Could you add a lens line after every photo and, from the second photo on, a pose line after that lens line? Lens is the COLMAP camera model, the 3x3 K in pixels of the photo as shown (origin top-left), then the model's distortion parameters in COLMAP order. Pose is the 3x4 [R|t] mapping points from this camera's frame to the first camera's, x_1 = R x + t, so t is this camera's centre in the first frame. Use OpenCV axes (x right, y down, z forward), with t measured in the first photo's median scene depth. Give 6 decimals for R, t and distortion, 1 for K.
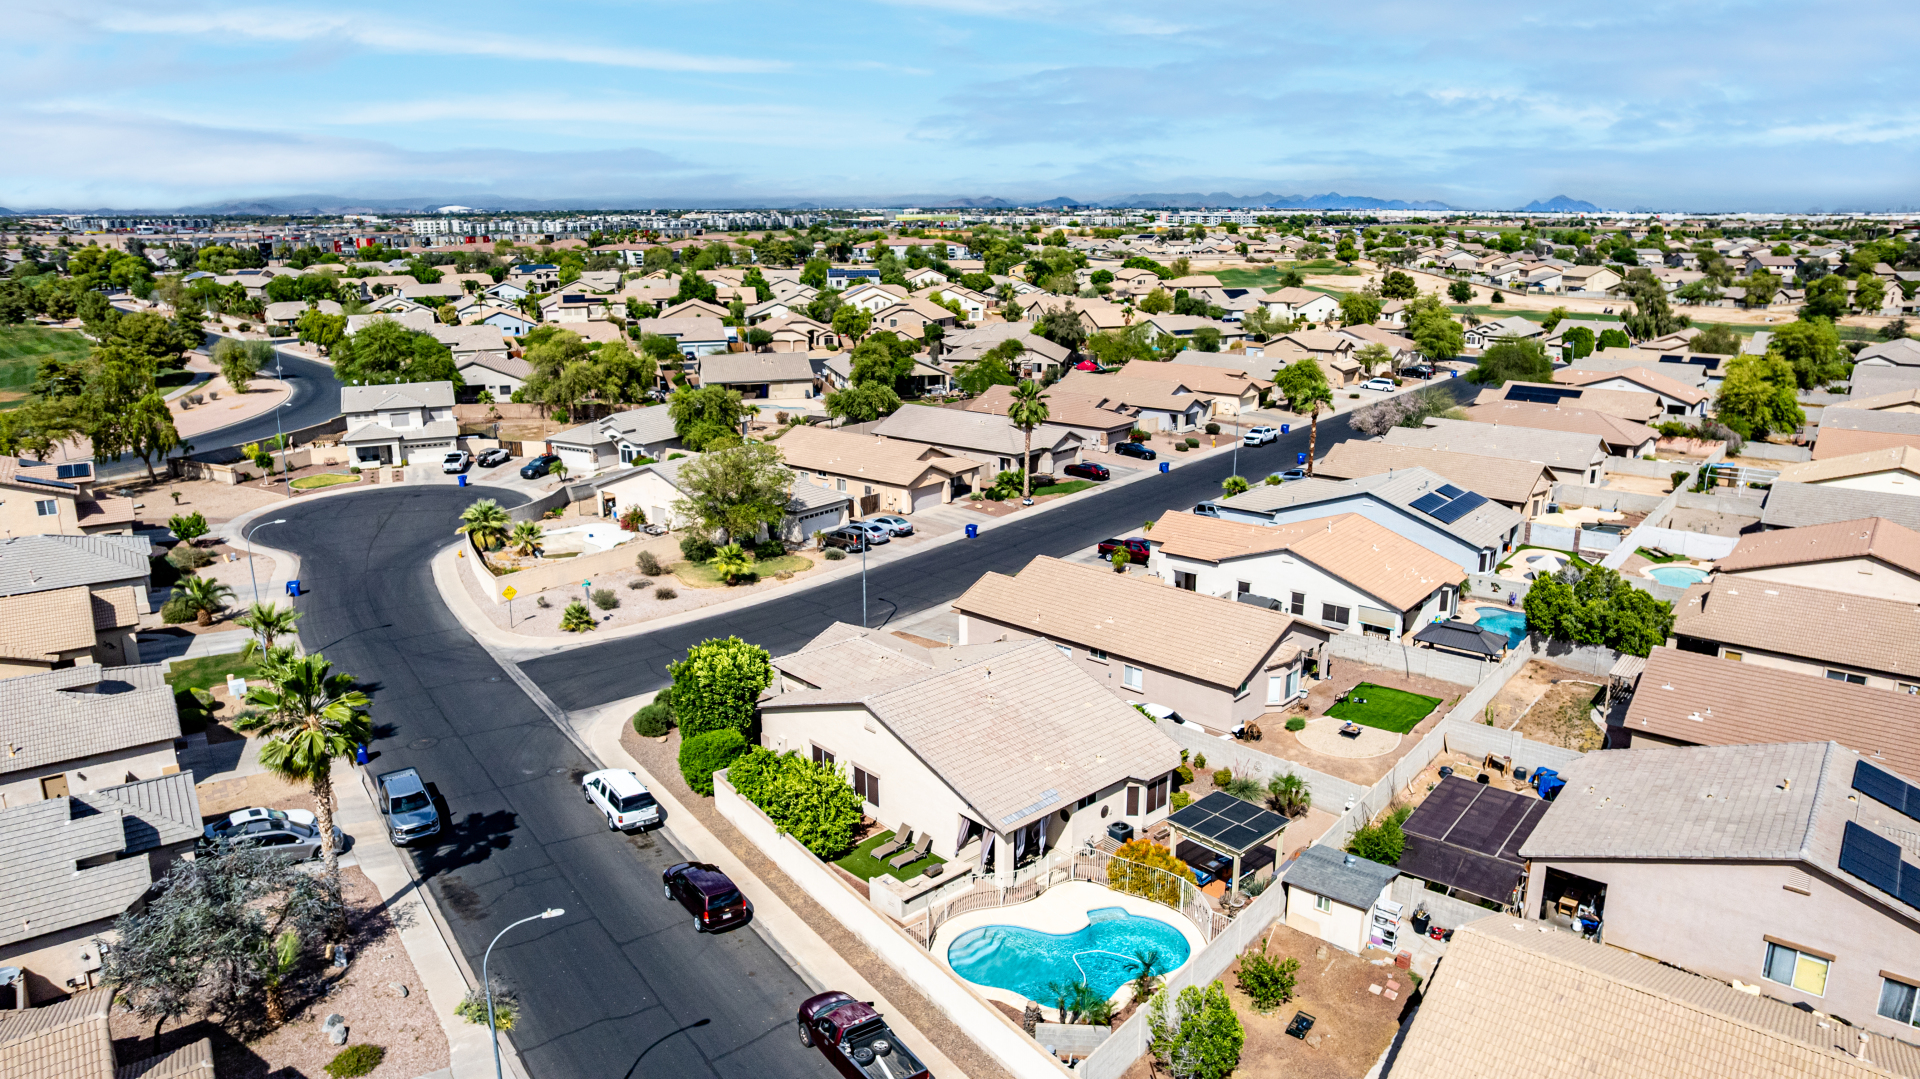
lens RADIAL K [[1229.7, 0, 965.1], [0, 1229.7, 544.3], [0, 0, 1]] dist [-0.083198, 0.073788]
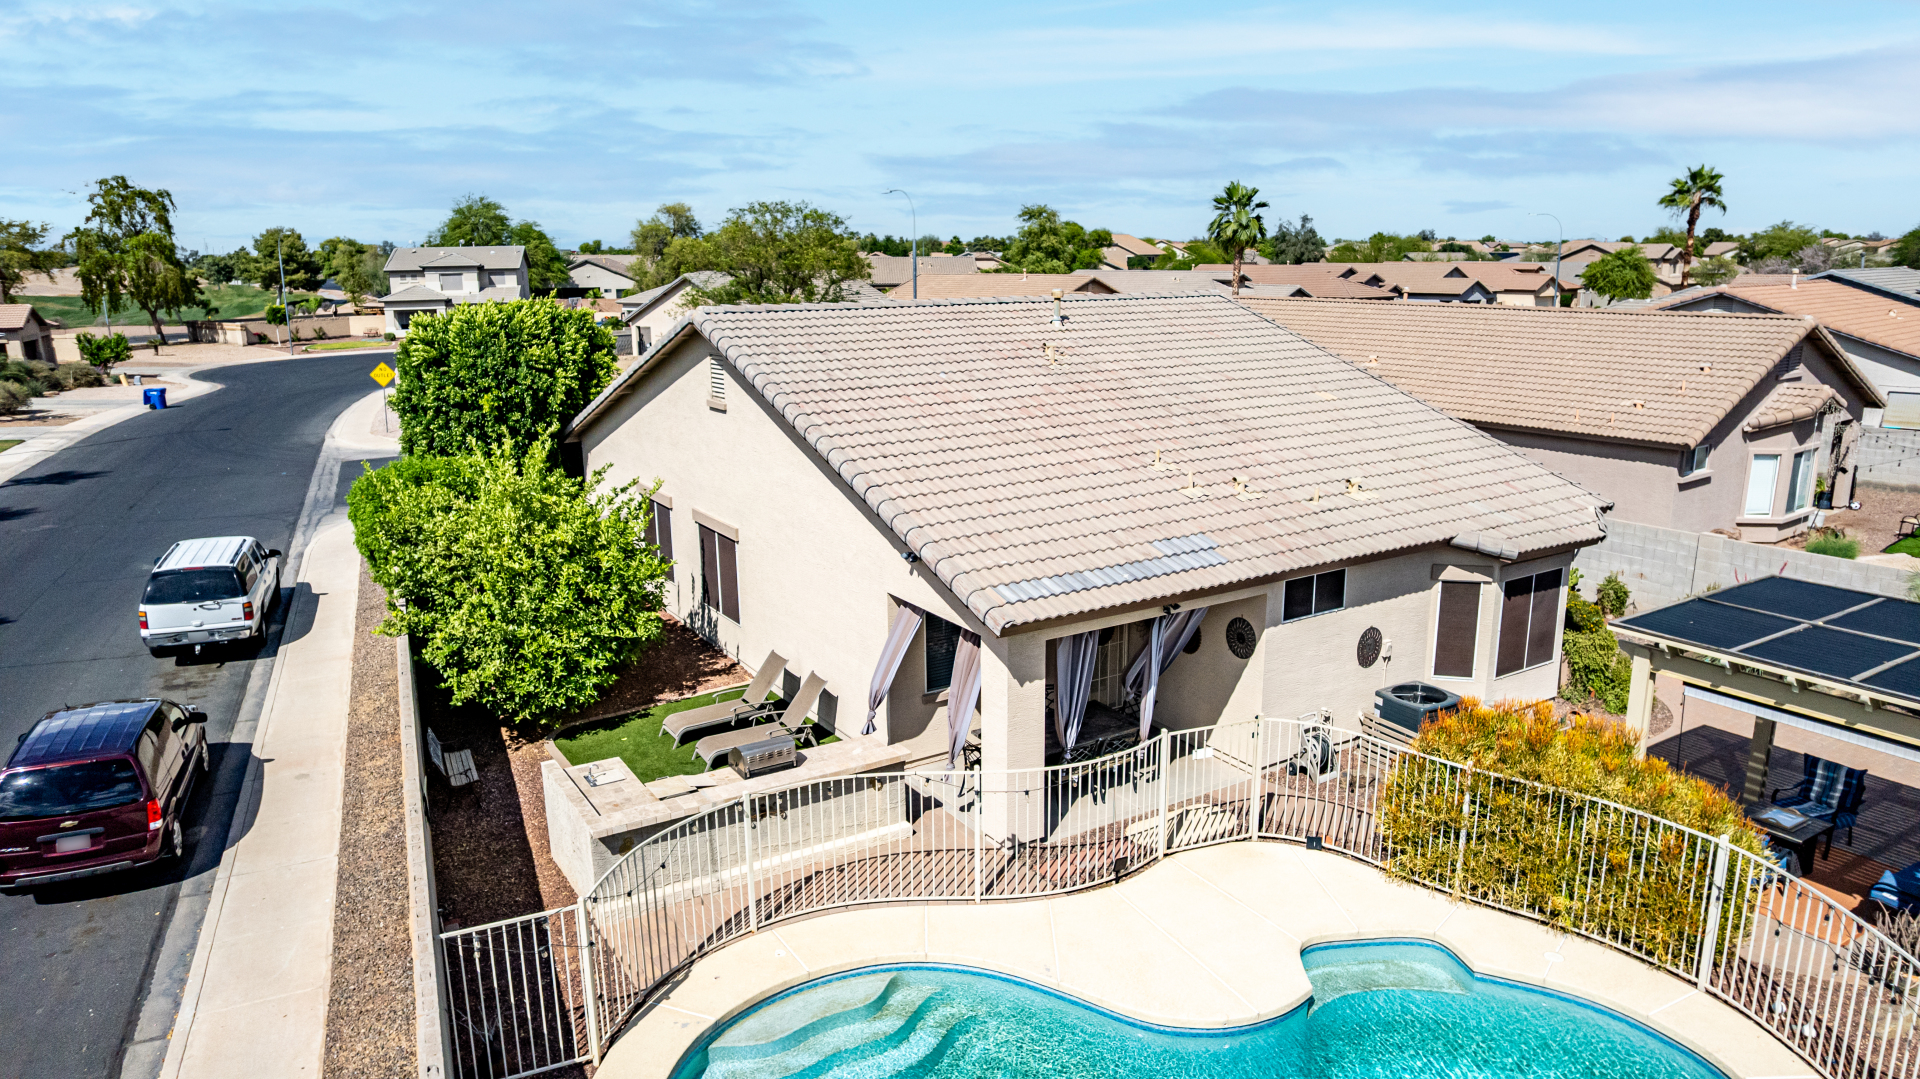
lens RADIAL K [[1229.7, 0, 965.1], [0, 1229.7, 544.3], [0, 0, 1]] dist [-0.083198, 0.073788]
pose [[0.982888, 0.036966, -0.180459, 0.038475], [-0.042925, 0.998651, -0.029227, 0.119021], [0.179135, 0.036473, 0.983148, 0.385346]]
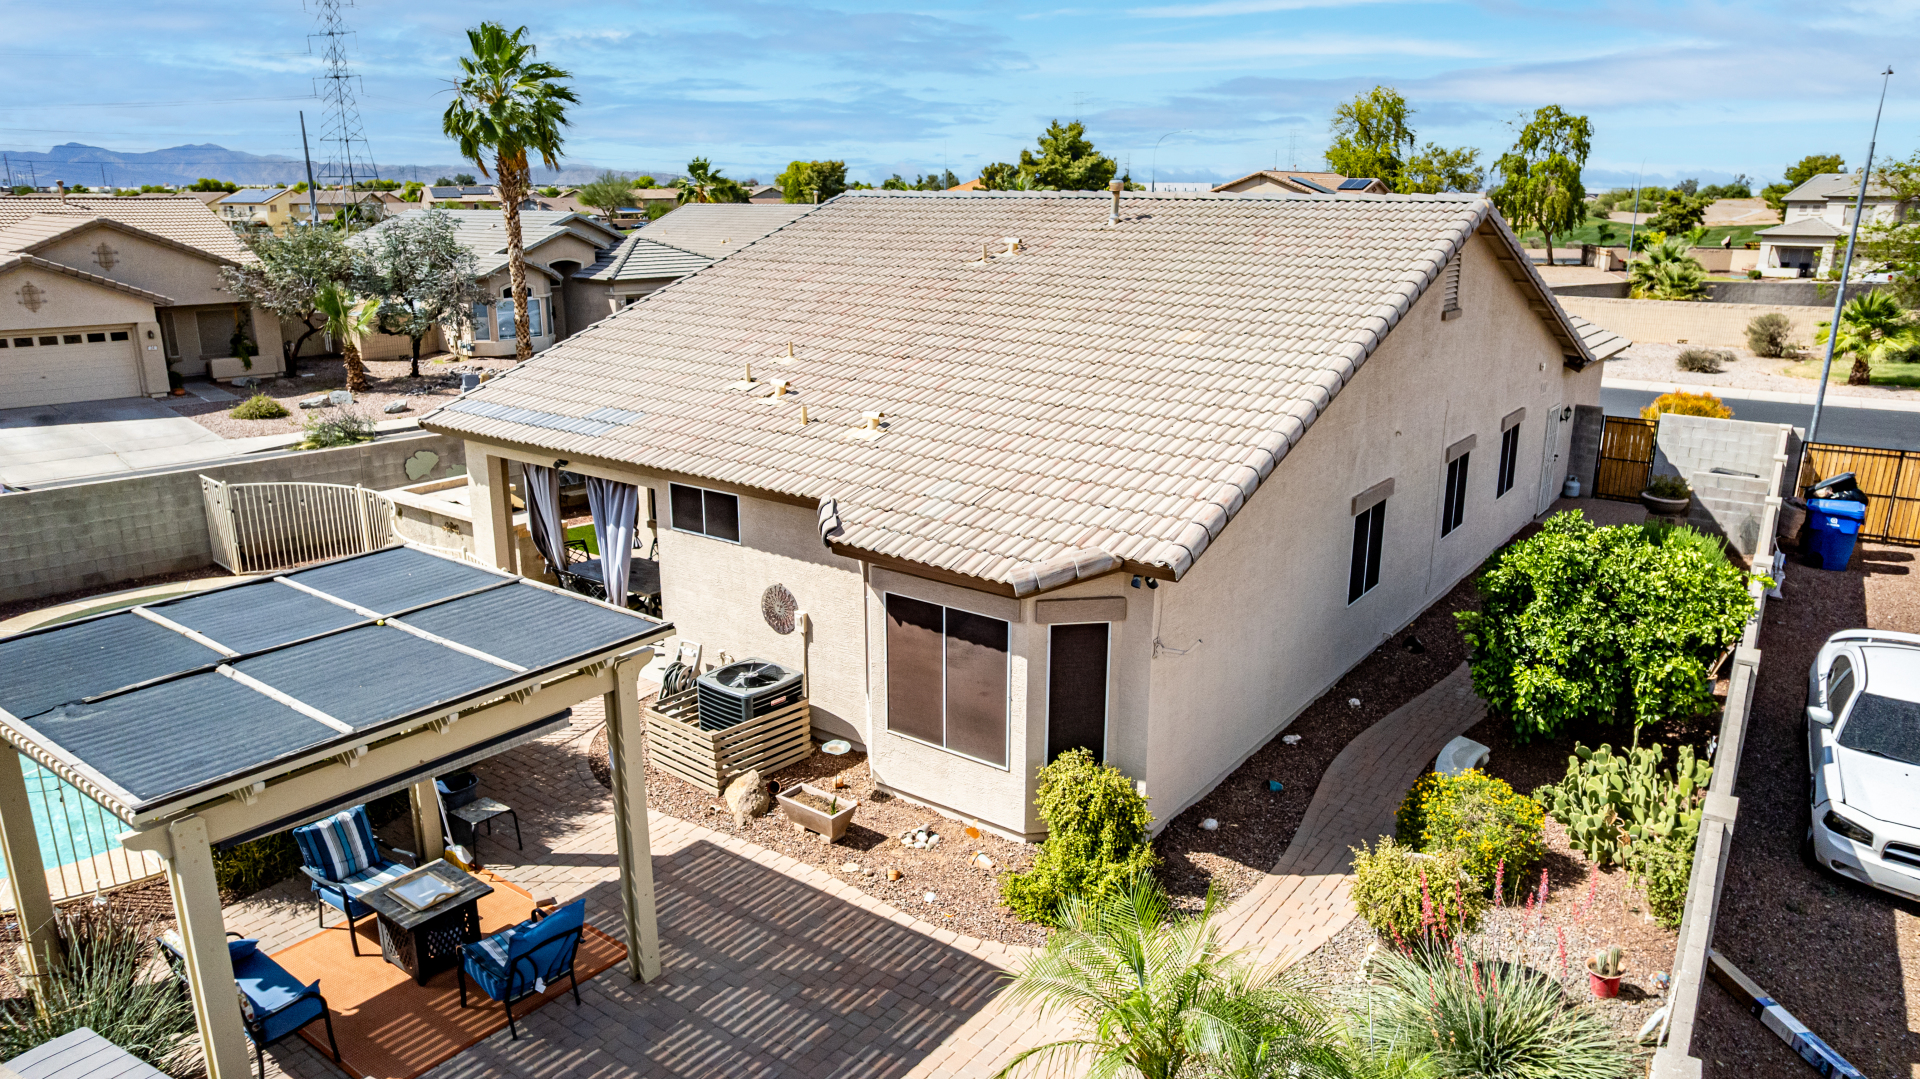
lens RADIAL K [[1257.8, 0, 963.1], [0, 1257.8, 537.5], [0, 0, 1]] dist [-0.078021, 0.072861]
pose [[0.184022, 0.263555, -0.946929, 0.214377], [-0.263244, 0.941404, 0.210859, 0.079698], [0.947016, 0.210470, 0.242619, 0.561216]]
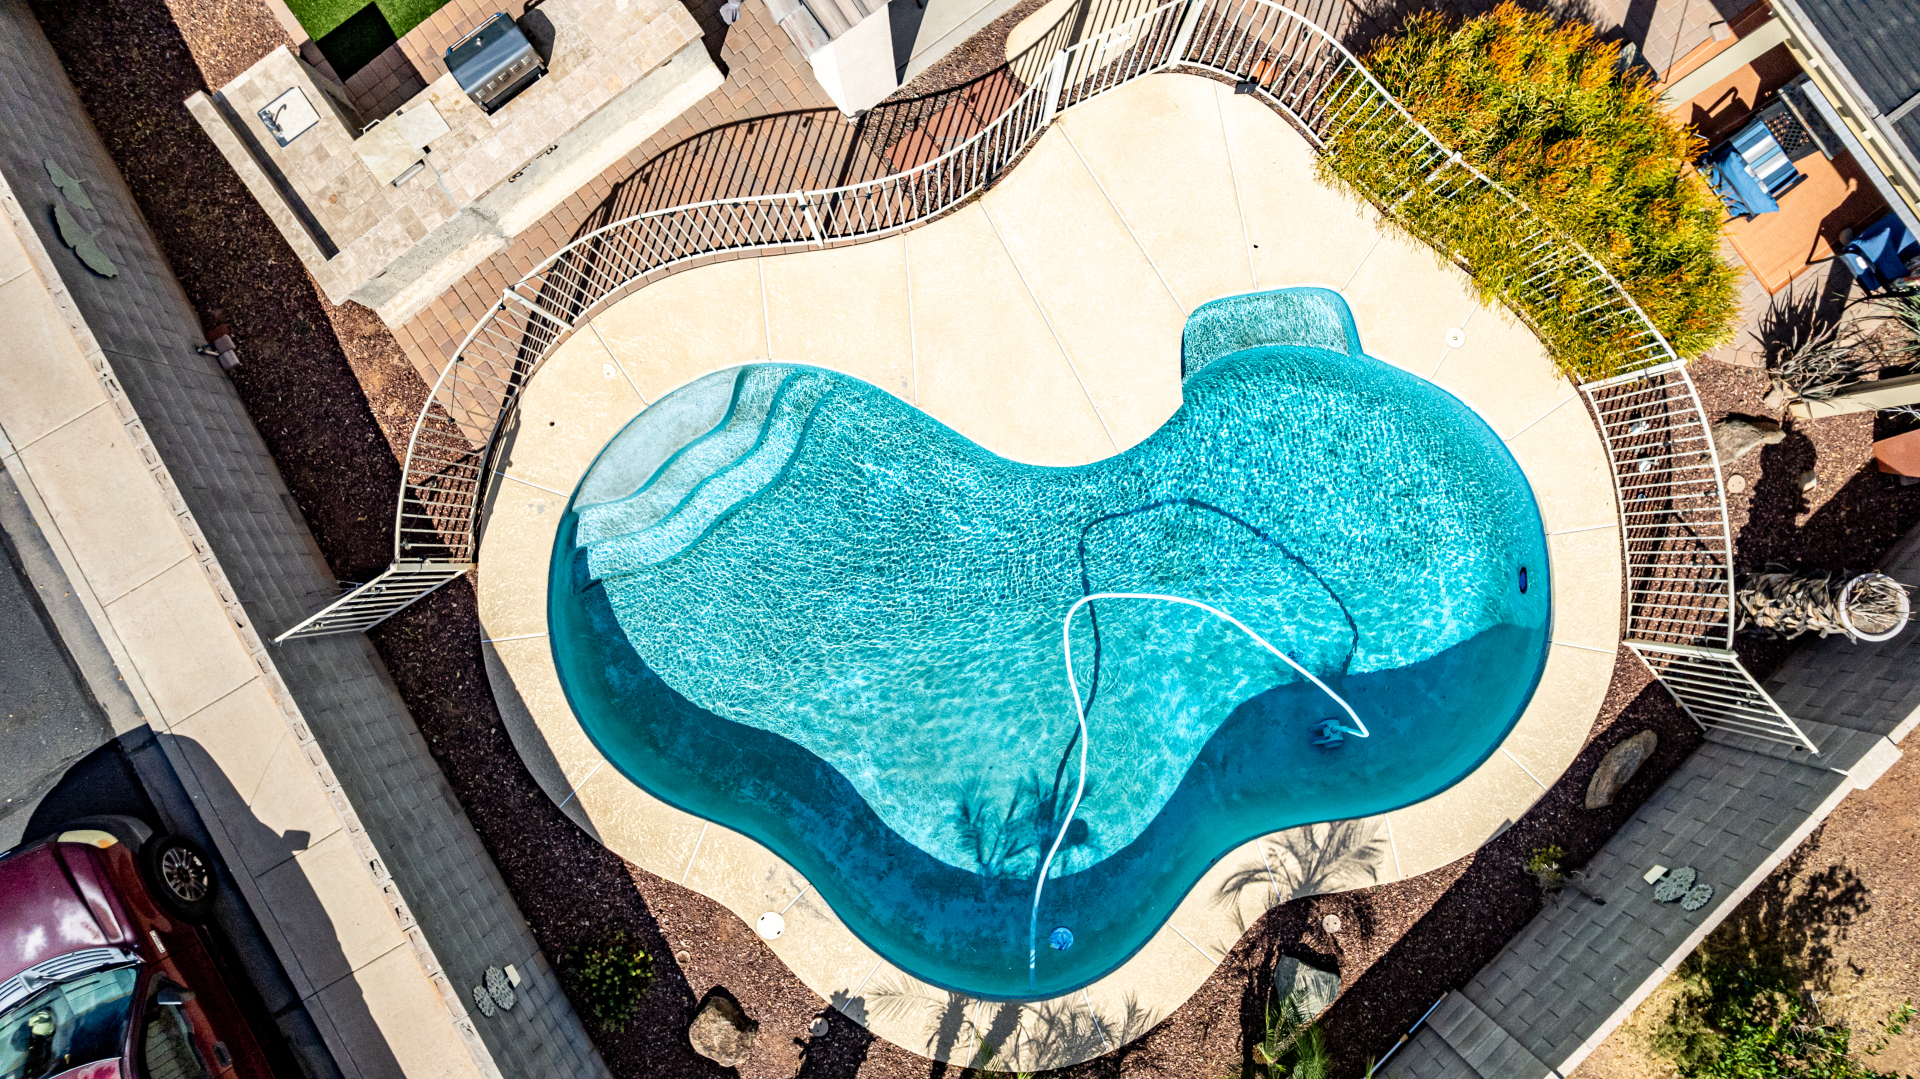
lens RADIAL K [[1239.1, 0, 960.0], [0, 1239.1, 539.5], [0, 0, 1]] dist [-0.073265, 0.062842]
pose [[0.994050, 0.107571, 0.017141, 0.030190], [-0.046644, 0.278156, 0.959403, 0.048668], [0.098436, -0.954493, 0.281519, 0.467074]]
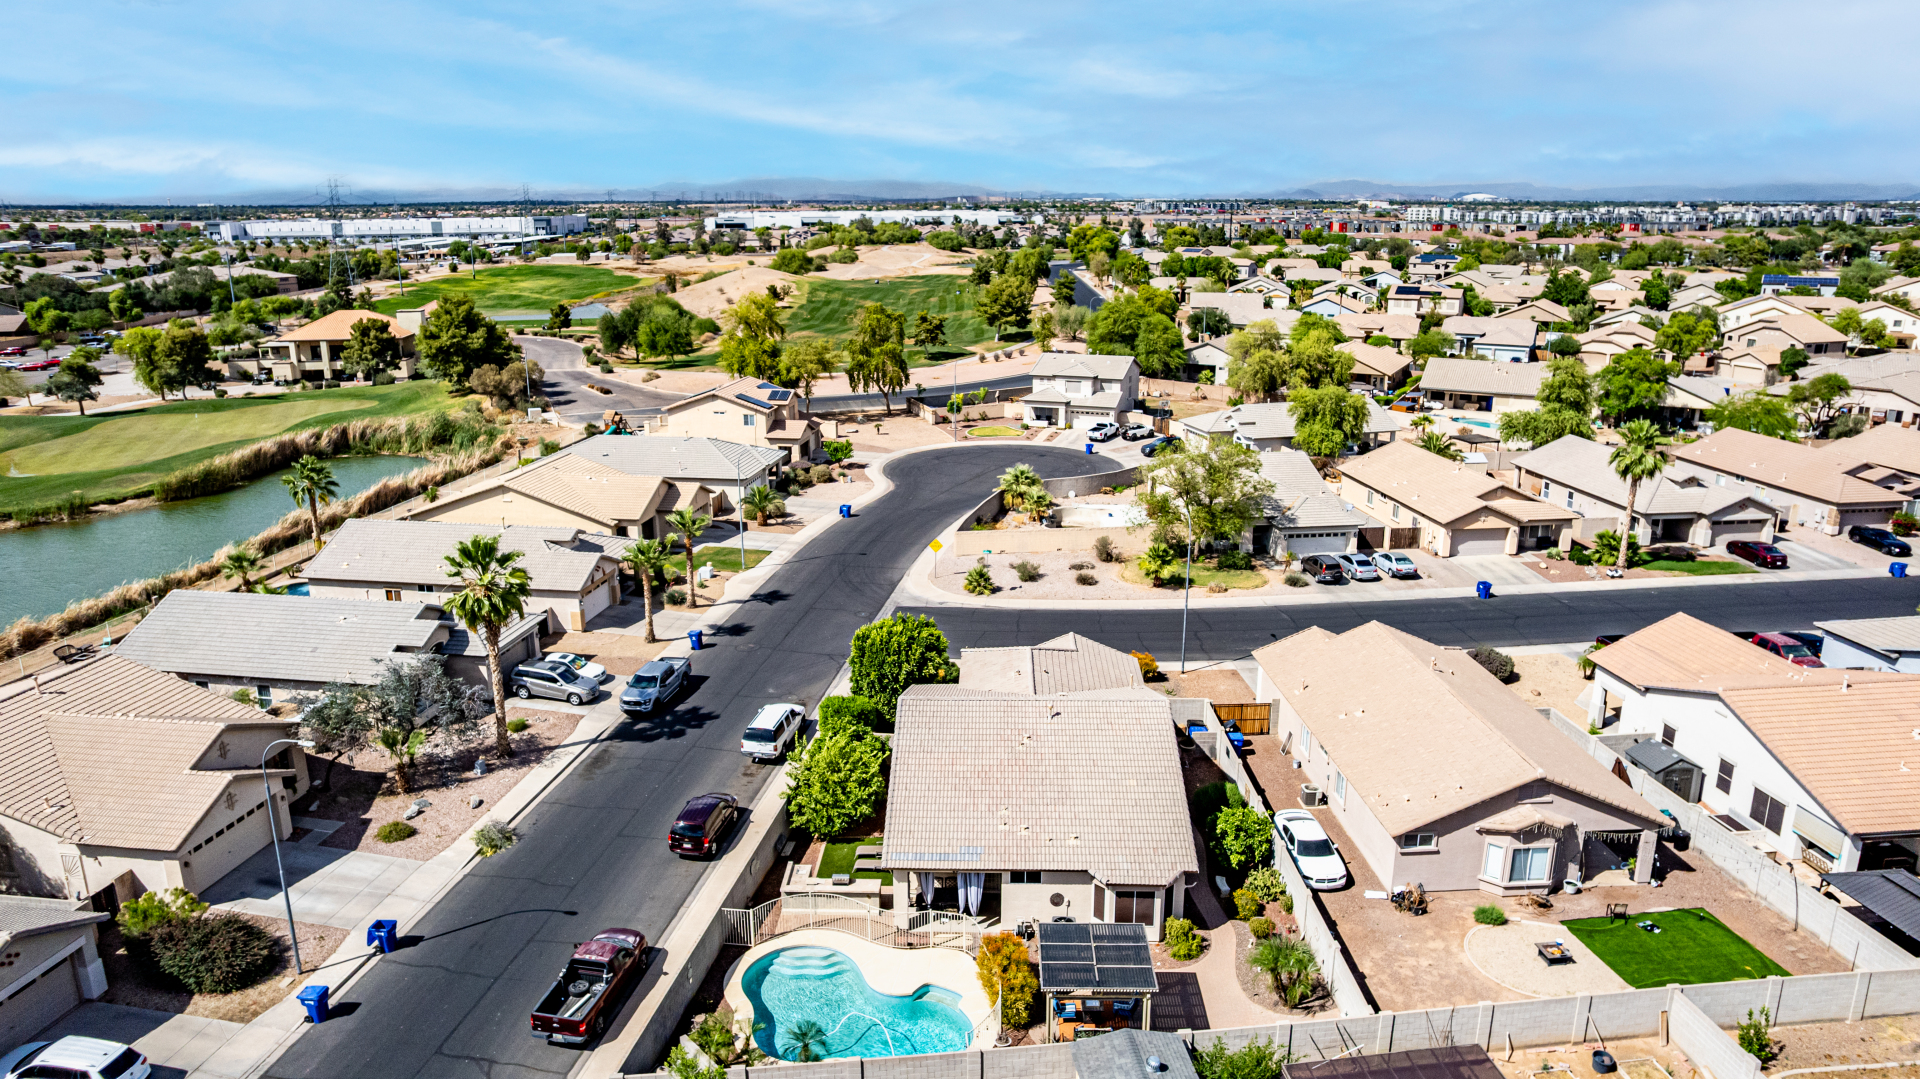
lens RADIAL K [[1239.1, 0, 960.0], [0, 1239.1, 539.5], [0, 0, 1]] dist [-0.073265, 0.062842]
pose [[0.712767, 0.184874, -0.676598, 0.349421], [-0.182825, 0.980261, 0.075249, -0.047407], [0.677155, 0.070064, 0.732497, 0.175480]]
